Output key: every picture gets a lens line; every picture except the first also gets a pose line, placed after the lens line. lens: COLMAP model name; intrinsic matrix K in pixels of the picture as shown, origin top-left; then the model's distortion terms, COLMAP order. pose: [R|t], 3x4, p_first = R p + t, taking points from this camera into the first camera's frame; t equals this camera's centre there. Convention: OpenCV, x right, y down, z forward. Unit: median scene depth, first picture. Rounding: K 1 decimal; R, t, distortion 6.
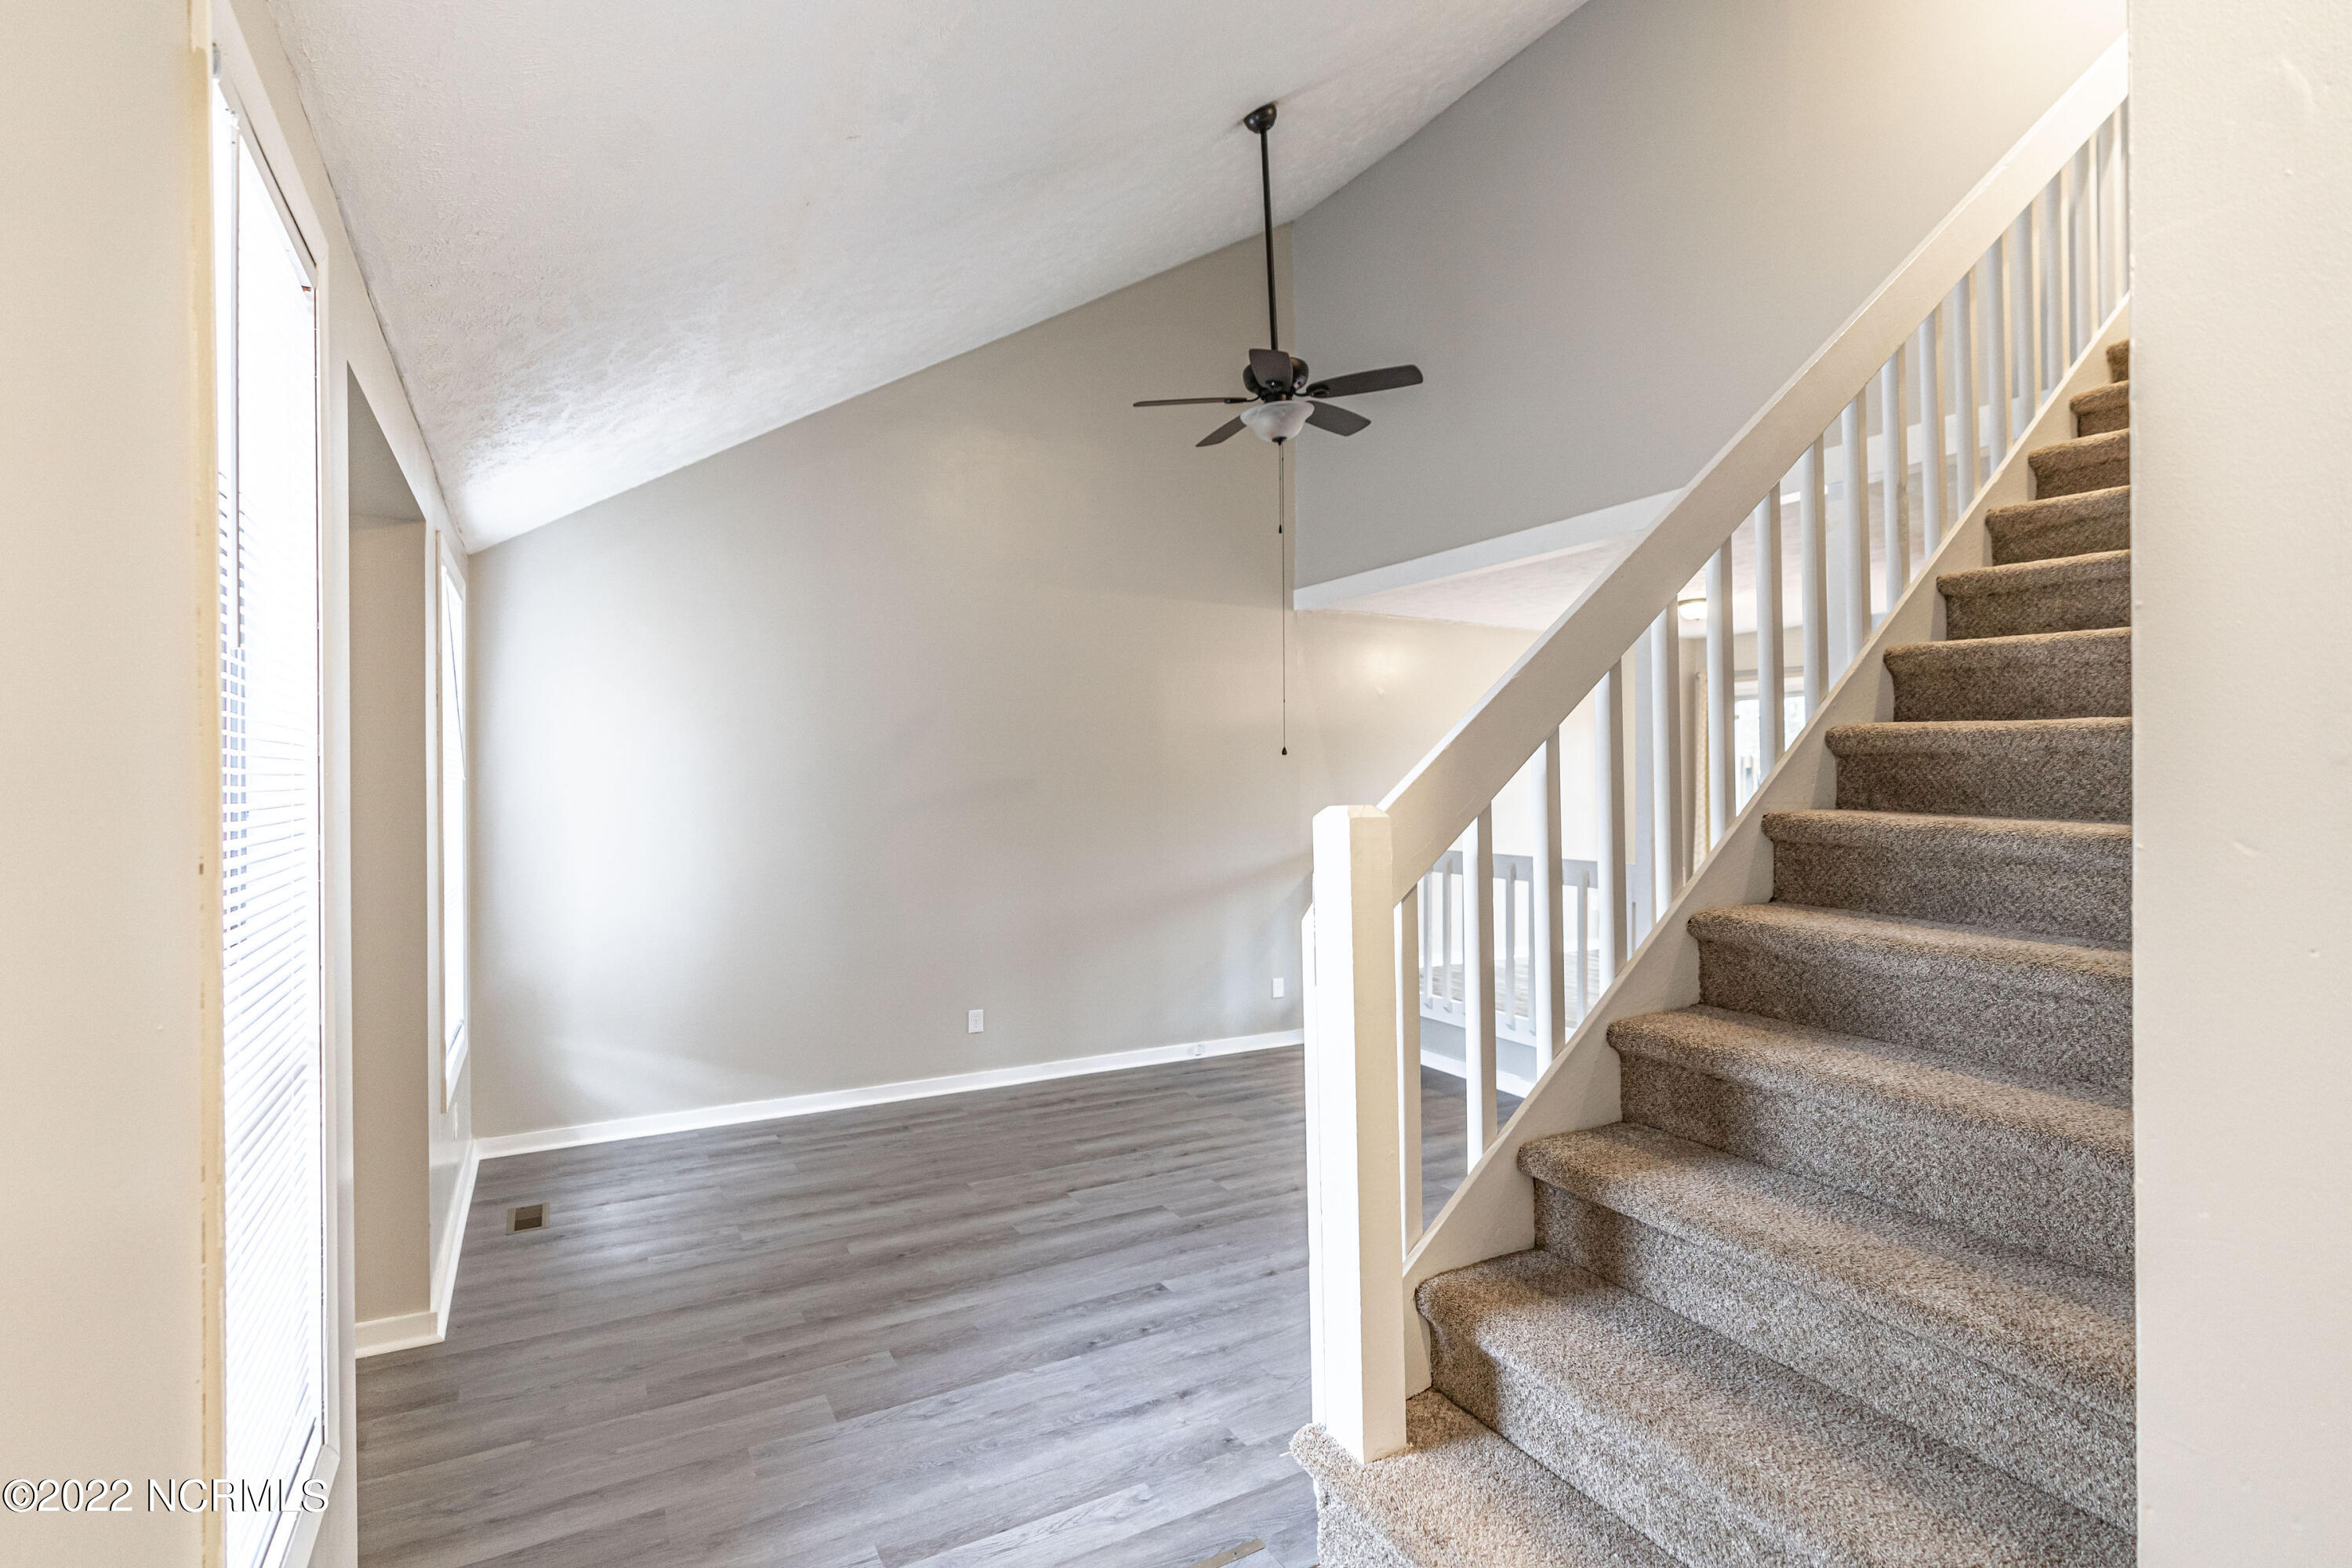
lens RADIAL K [[1078.8, 0, 1160.5], [0, 1078.8, 785.0], [0, 0, 1]] dist [-0.002123, 0.000302]
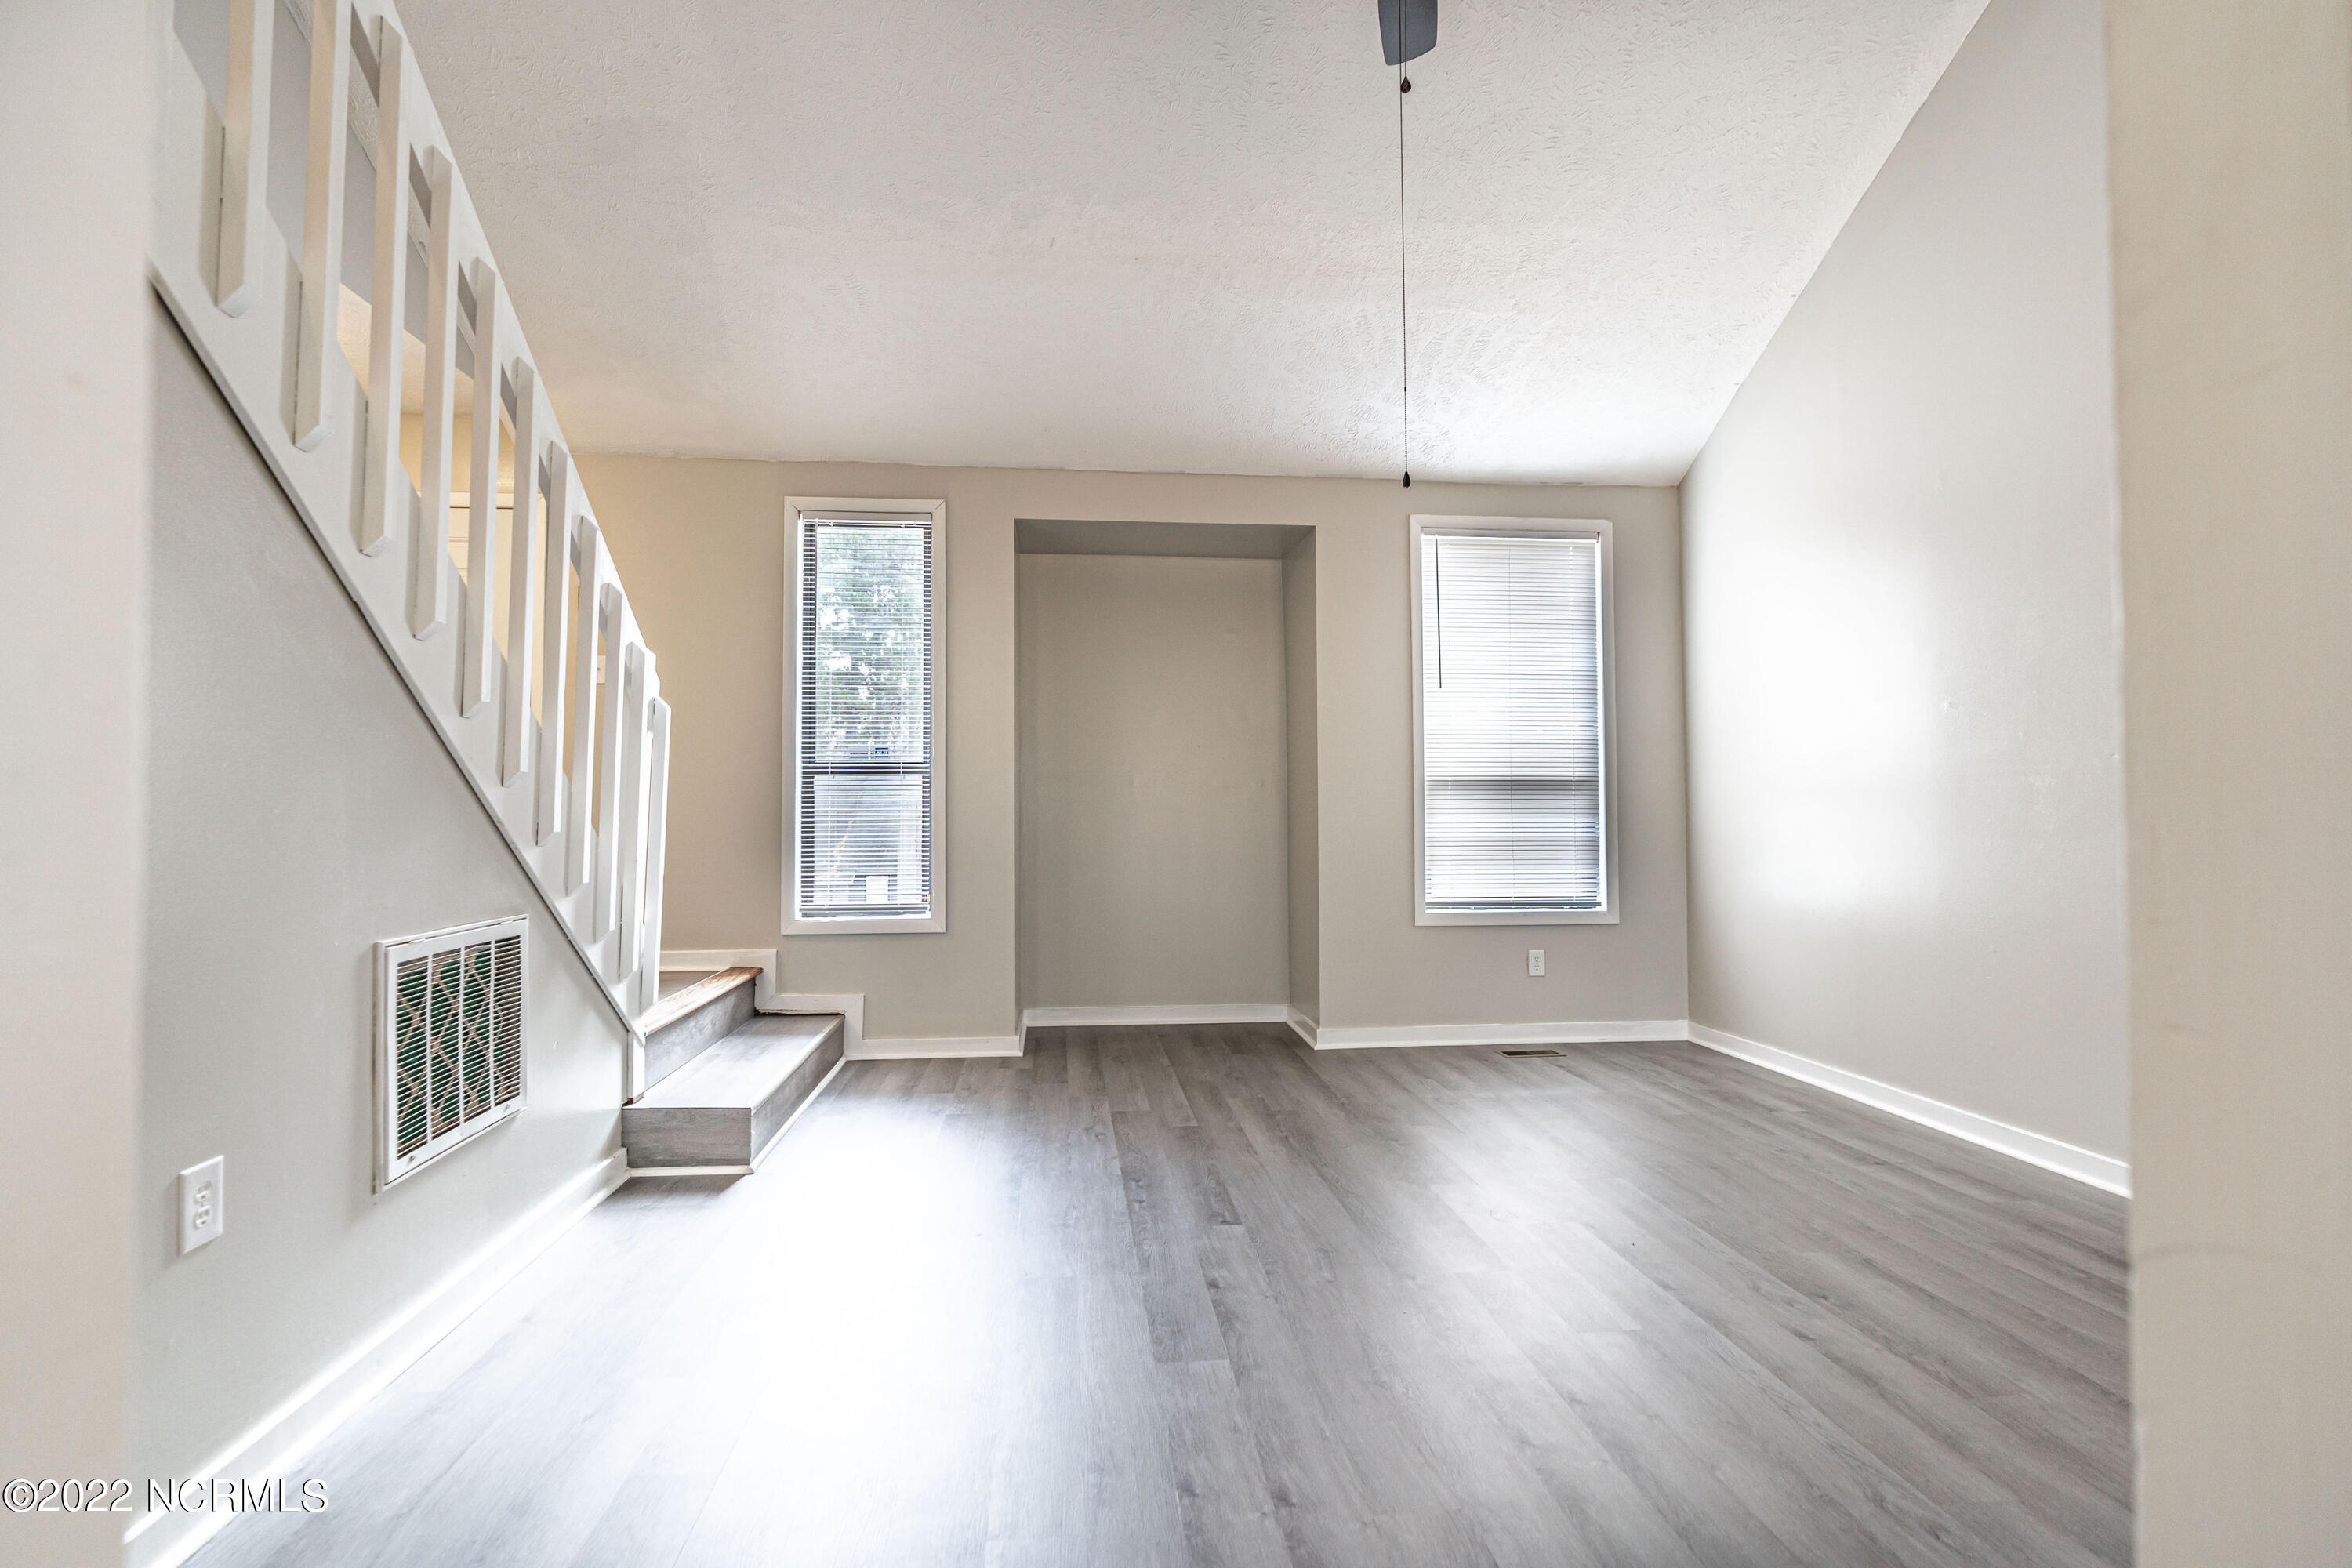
lens RADIAL K [[1078.8, 0, 1160.5], [0, 1078.8, 785.0], [0, 0, 1]] dist [-0.002123, 0.000302]
pose [[-0.400666, -0.021745, -0.915966, 0.771136], [0.008649, 0.999584, -0.027513, 0.159210], [0.916183, -0.018946, -0.400311, 1.285427]]
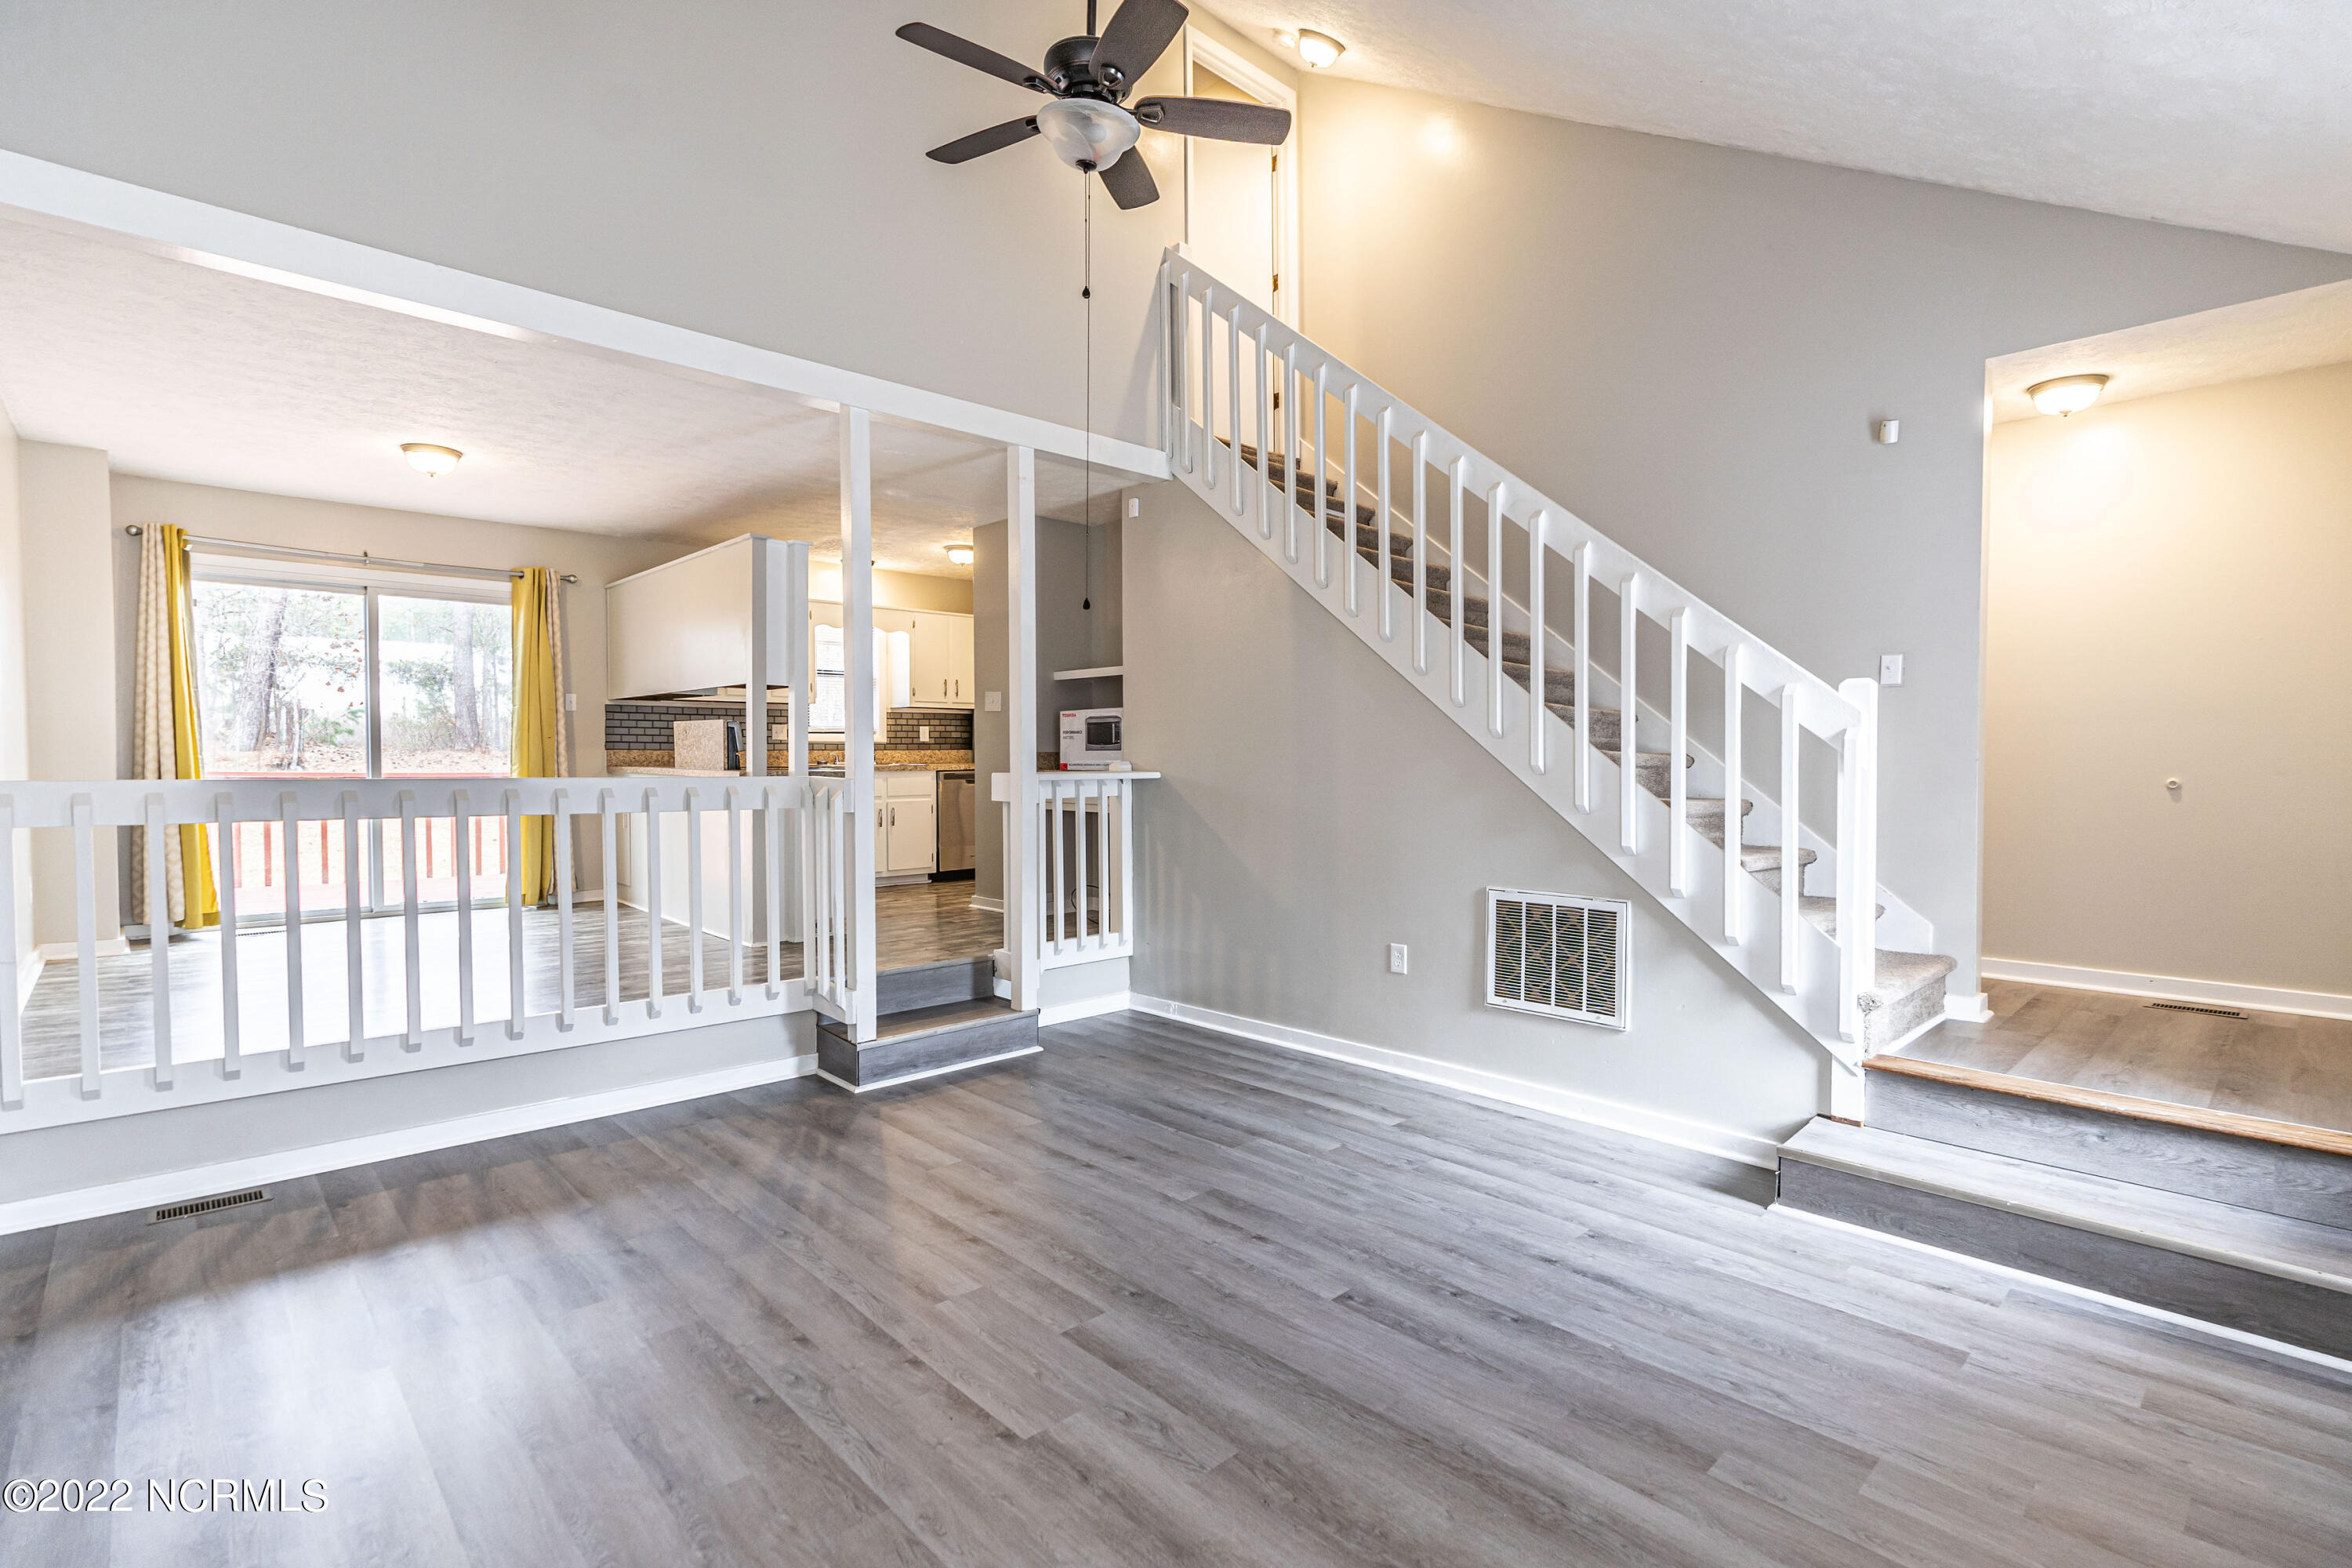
lens RADIAL K [[1094.9, 0, 1158.0], [0, 1094.9, 786.7], [0, 0, 1]] dist [-0.003725, 0.000926]
pose [[-0.235173, -0.023614, 0.971667, -0.717118], [-0.008355, 0.999717, 0.022273, 0.086856], [-0.971918, -0.002880, -0.235303, 1.315033]]
